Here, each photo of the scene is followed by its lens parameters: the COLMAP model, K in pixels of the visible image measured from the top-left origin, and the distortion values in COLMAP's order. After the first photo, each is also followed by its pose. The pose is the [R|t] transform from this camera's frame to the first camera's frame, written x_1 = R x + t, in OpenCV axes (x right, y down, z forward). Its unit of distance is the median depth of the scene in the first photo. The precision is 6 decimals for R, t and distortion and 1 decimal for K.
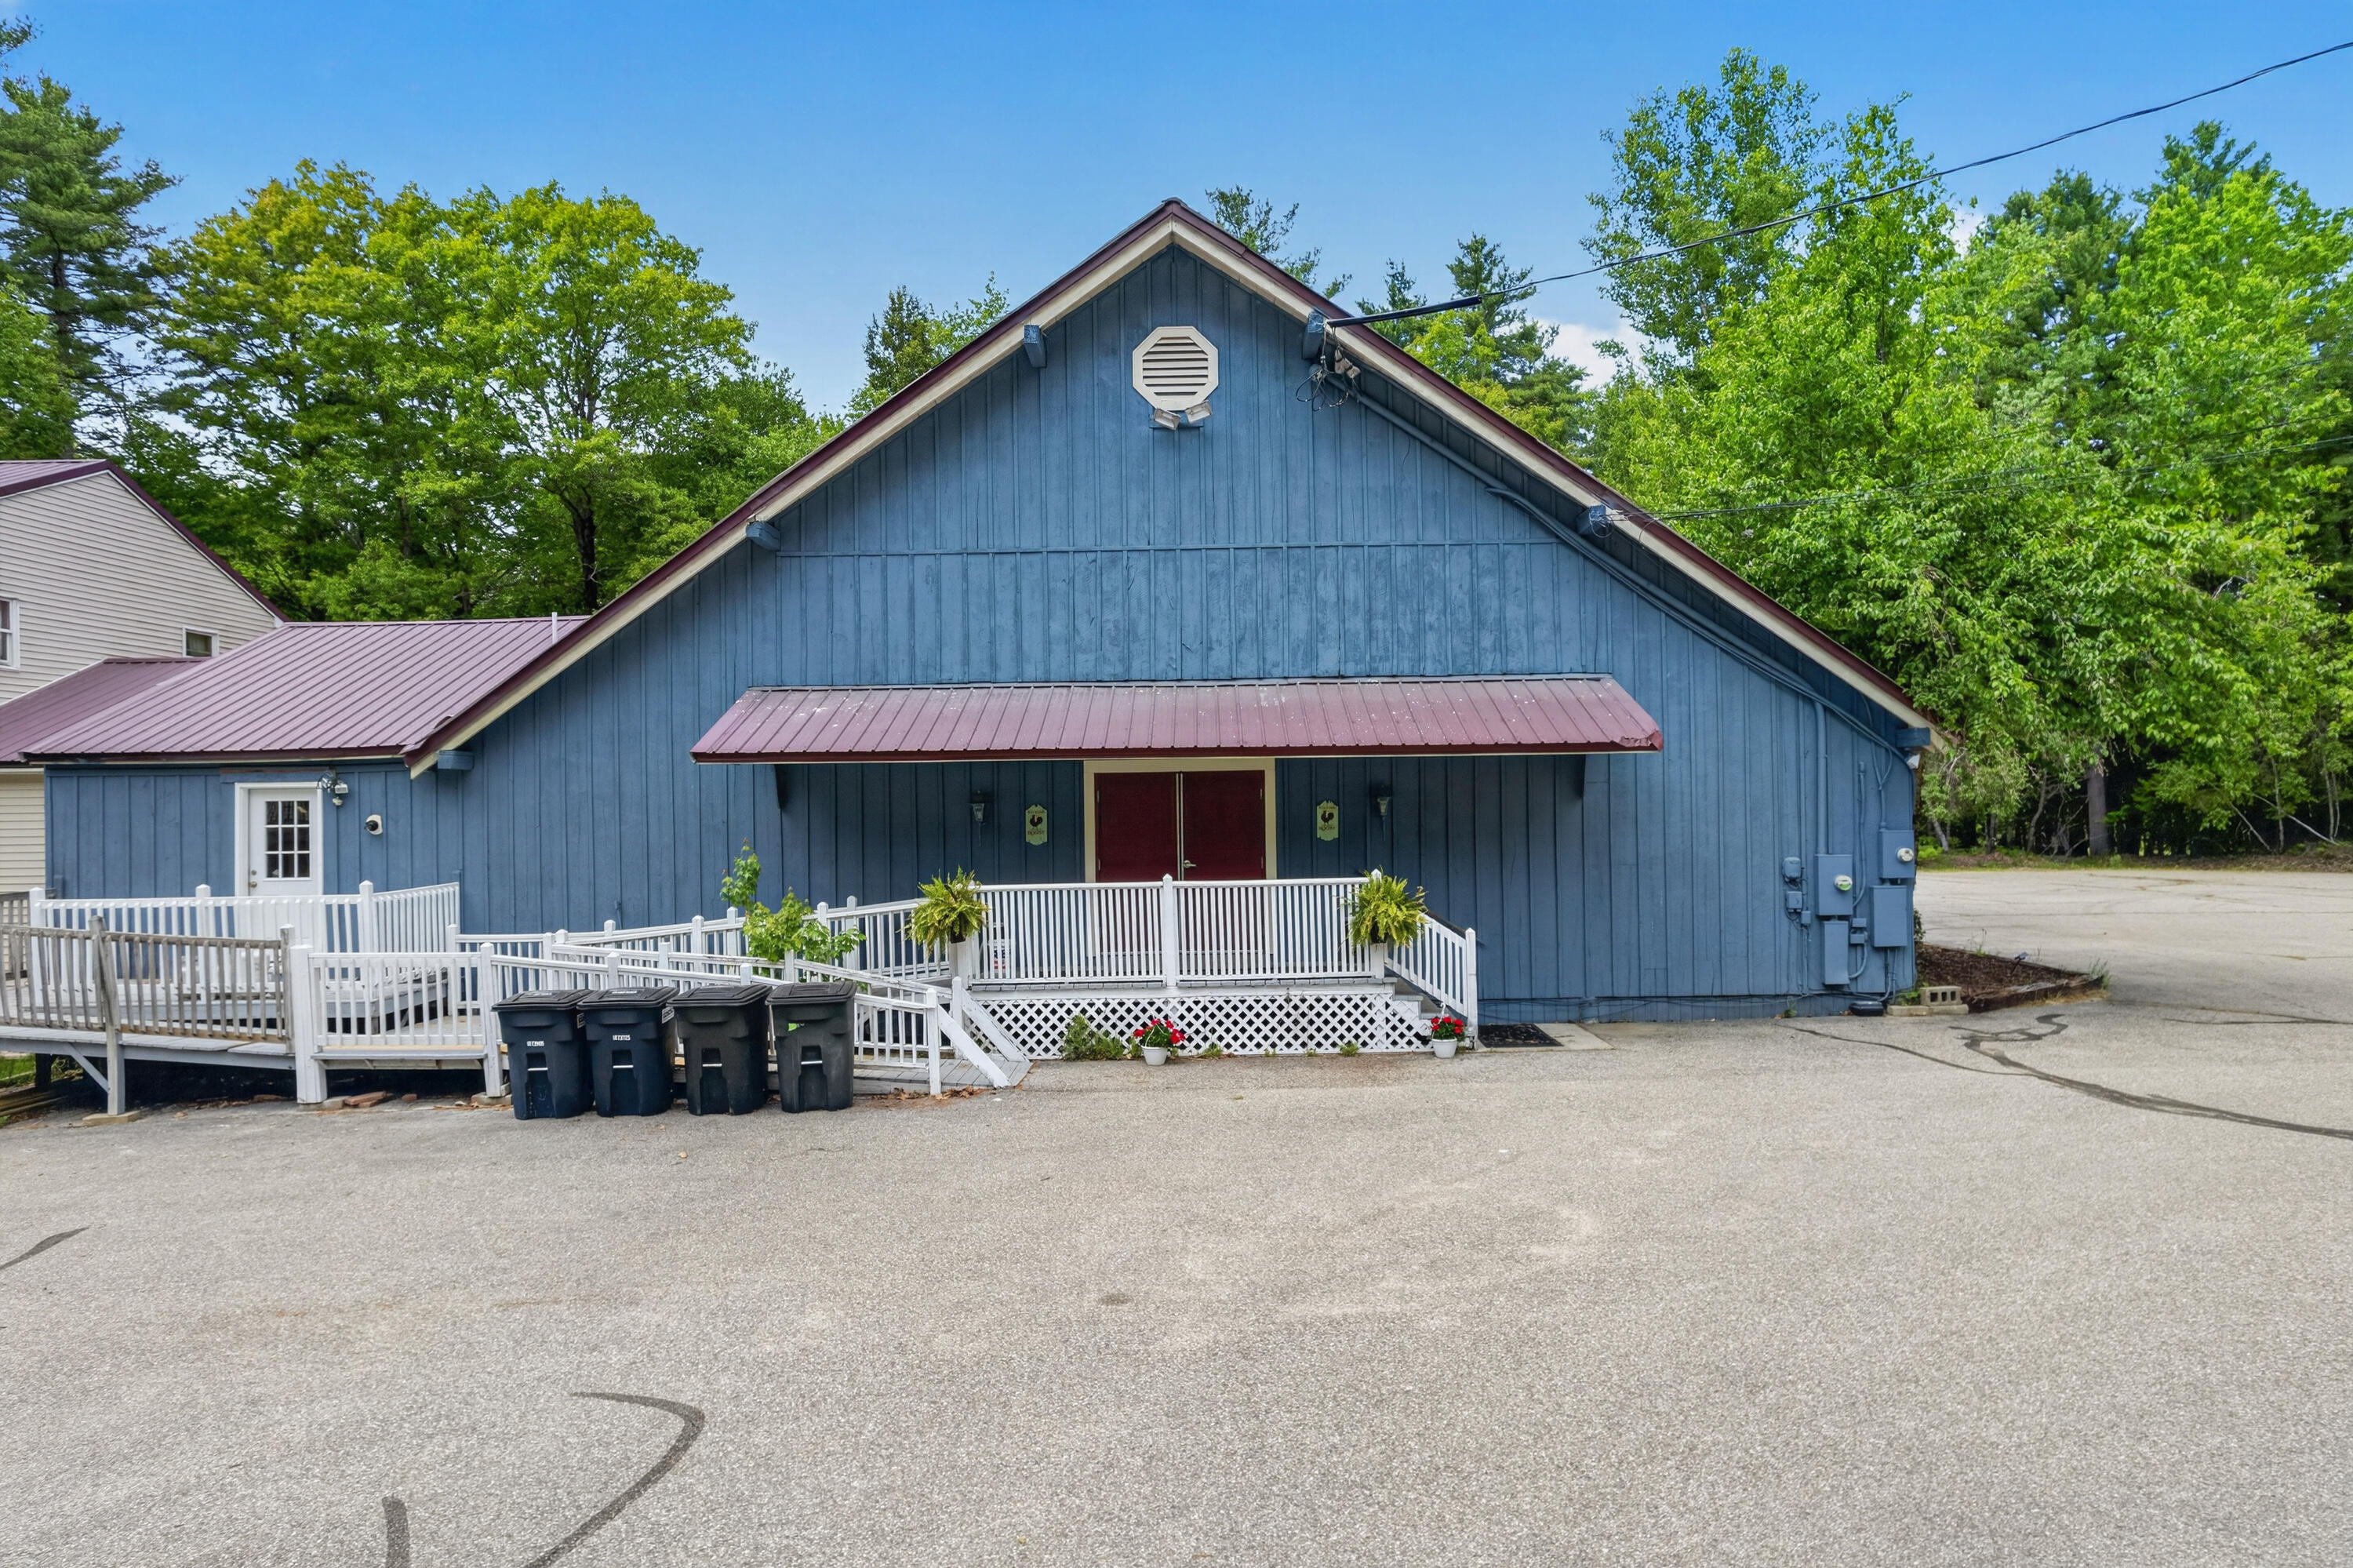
lens RADIAL K [[1551.6, 0, 1176.4], [0, 1551.6, 776.4], [0, 0, 1]] dist [-0.067086, 0.056701]
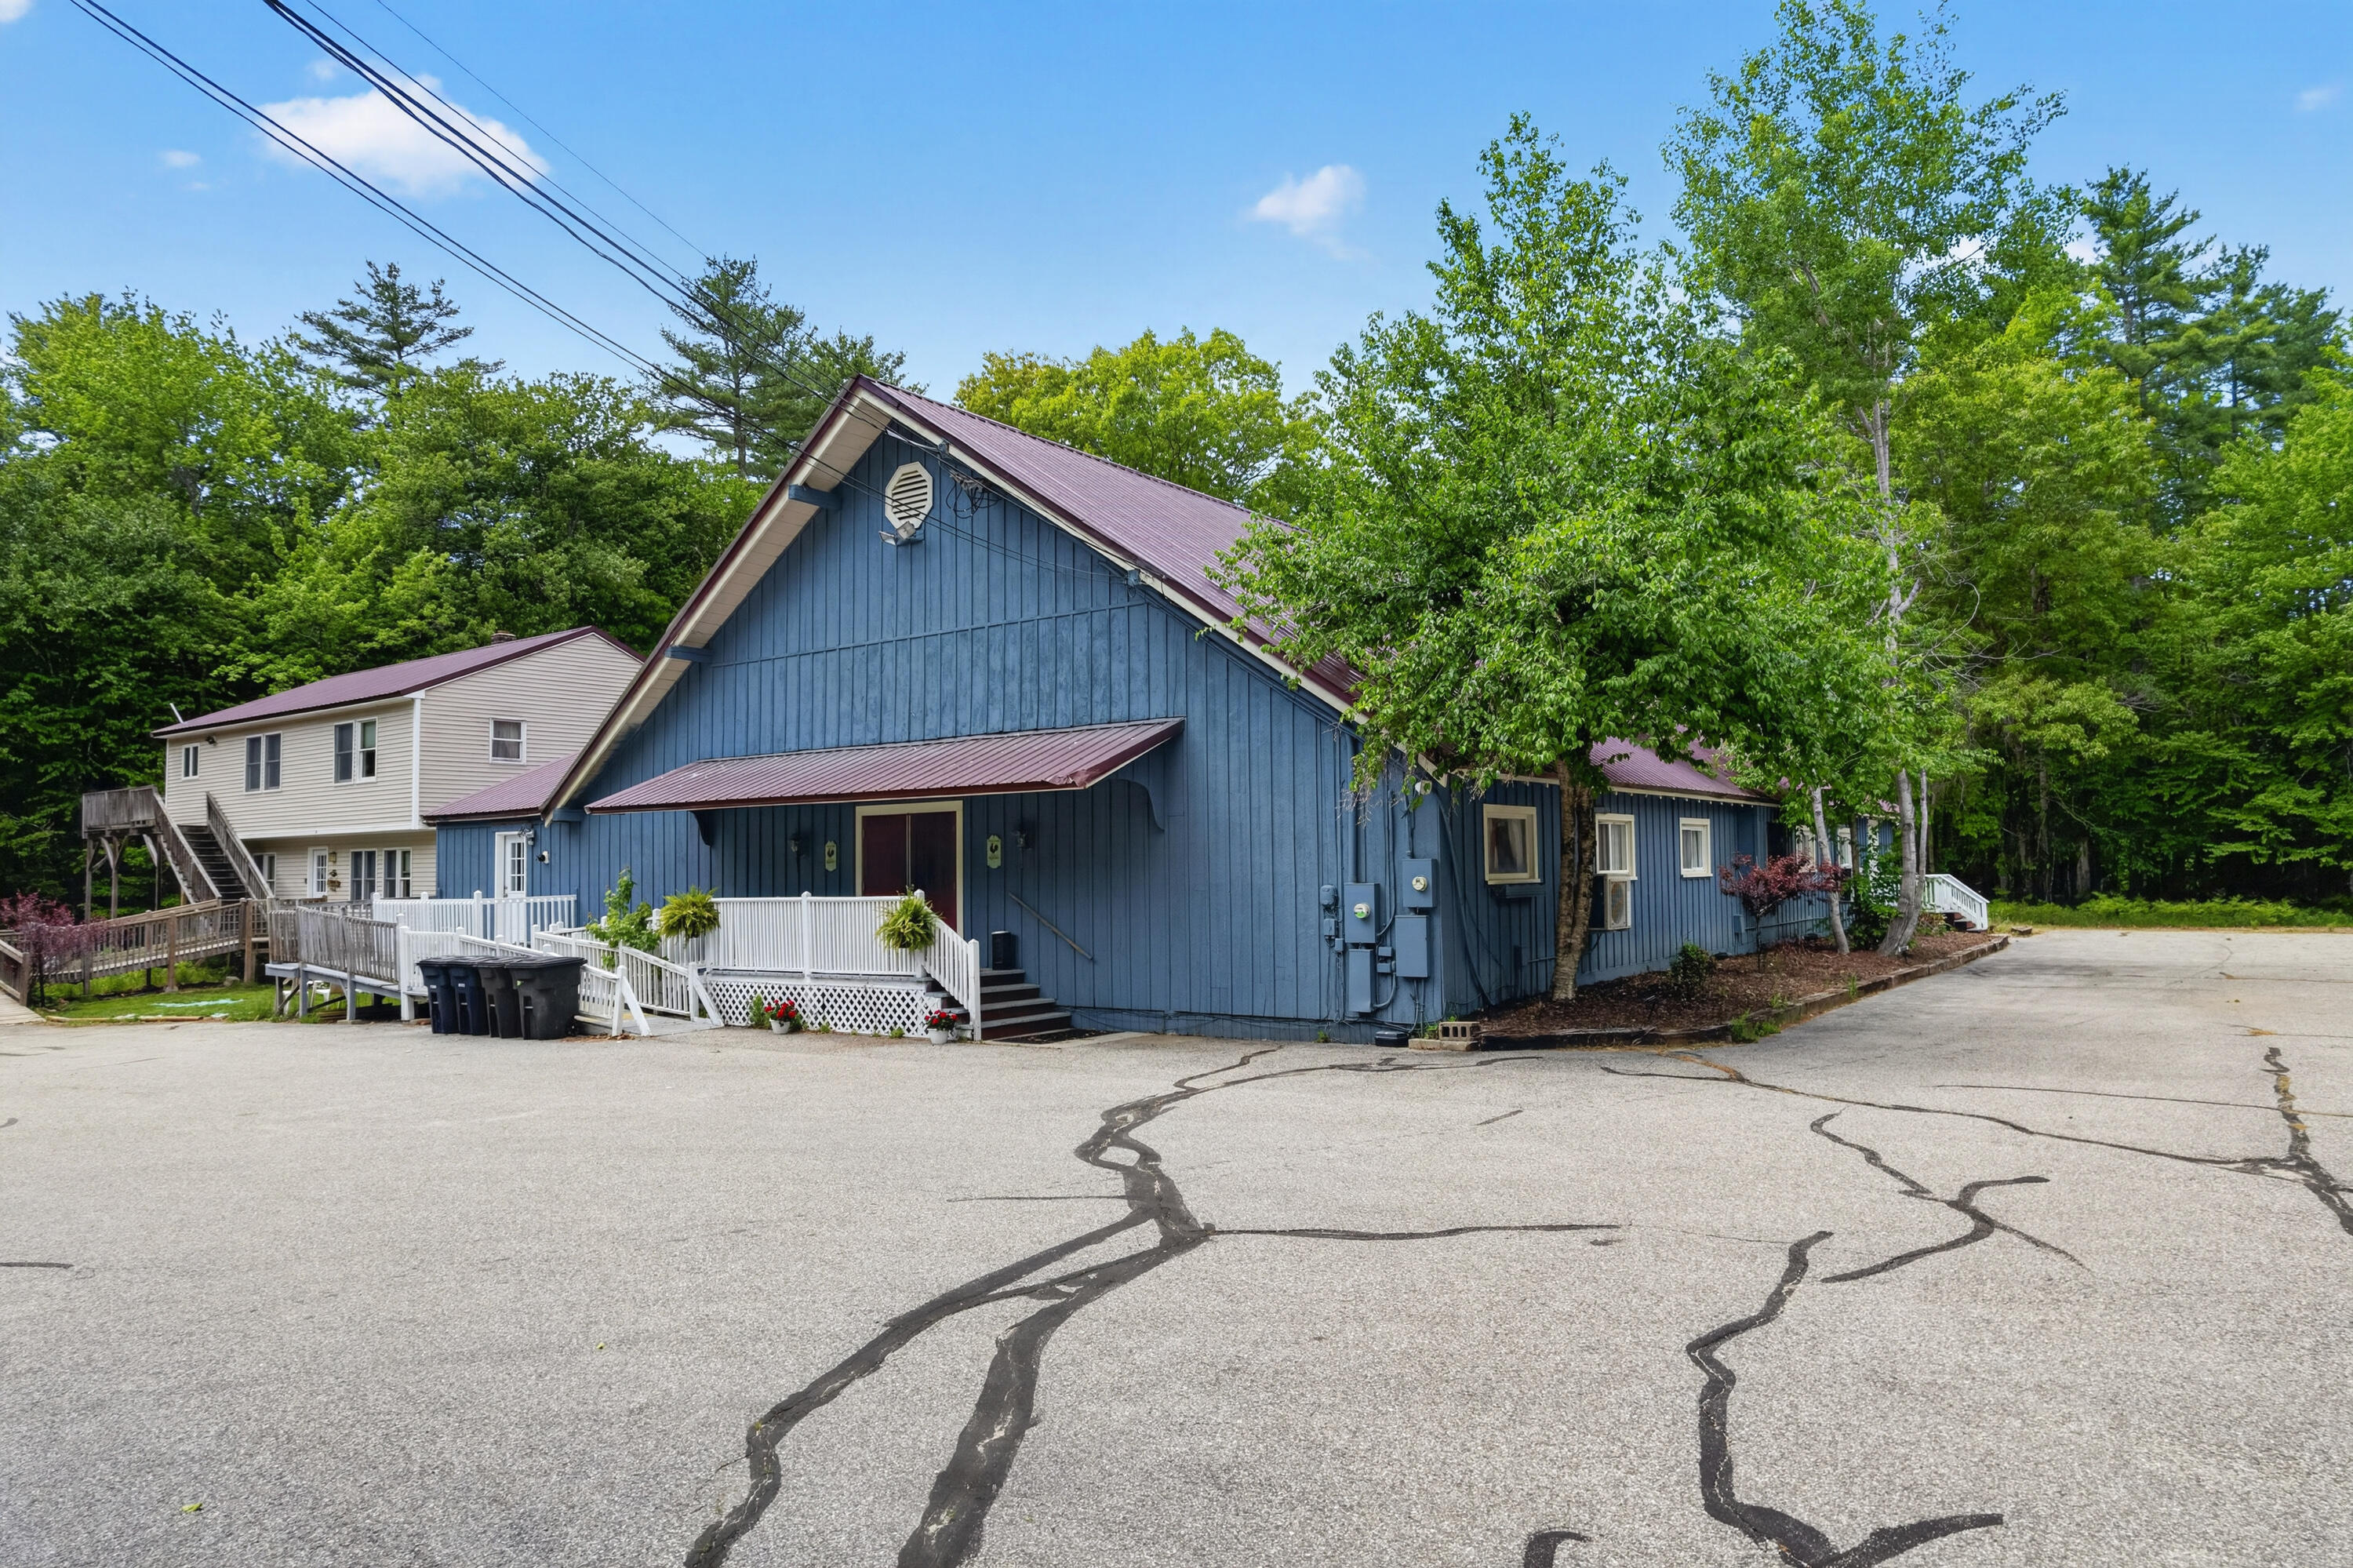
lens RADIAL K [[1551.6, 0, 1184.8], [0, 1551.6, 780.6], [0, 0, 1]] dist [-0.067086, 0.056701]
pose [[0.810821, -0.031854, -0.584427, 0.927945], [0.015783, 0.999345, -0.032573, 0.014822], [0.585082, 0.017187, 0.810792, 0.104872]]
